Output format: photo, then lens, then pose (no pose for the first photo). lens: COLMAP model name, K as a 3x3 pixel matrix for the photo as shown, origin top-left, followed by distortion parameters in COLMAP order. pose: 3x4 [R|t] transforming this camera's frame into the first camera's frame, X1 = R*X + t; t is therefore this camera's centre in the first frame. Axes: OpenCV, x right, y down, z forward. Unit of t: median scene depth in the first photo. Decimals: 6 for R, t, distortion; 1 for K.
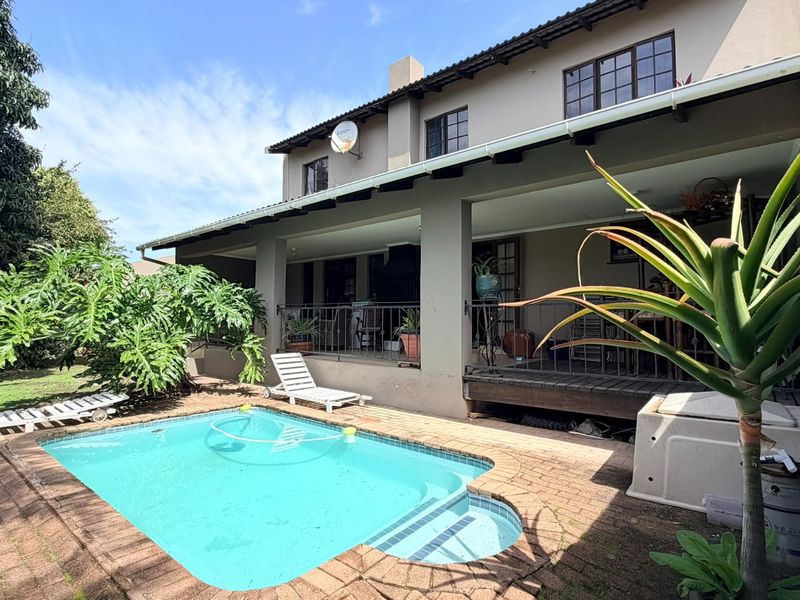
lens RADIAL K [[422.5, 0, 397.7], [0, 422.5, 302.5], [0, 0, 1]] dist [-0.002150, 0.000217]
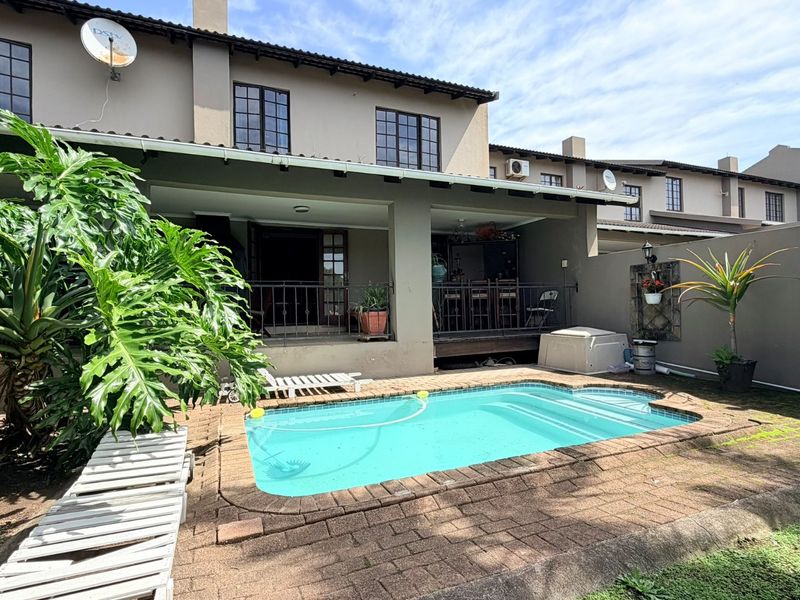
lens RADIAL K [[422.5, 0, 398.9], [0, 422.5, 297.6], [0, 0, 1]] dist [-0.002150, 0.000217]
pose [[0.465281, 0.007104, 0.885135, -0.877519], [-0.019213, 0.999813, 0.002074, 0.033474], [-0.884955, -0.017971, 0.465331, 0.409810]]
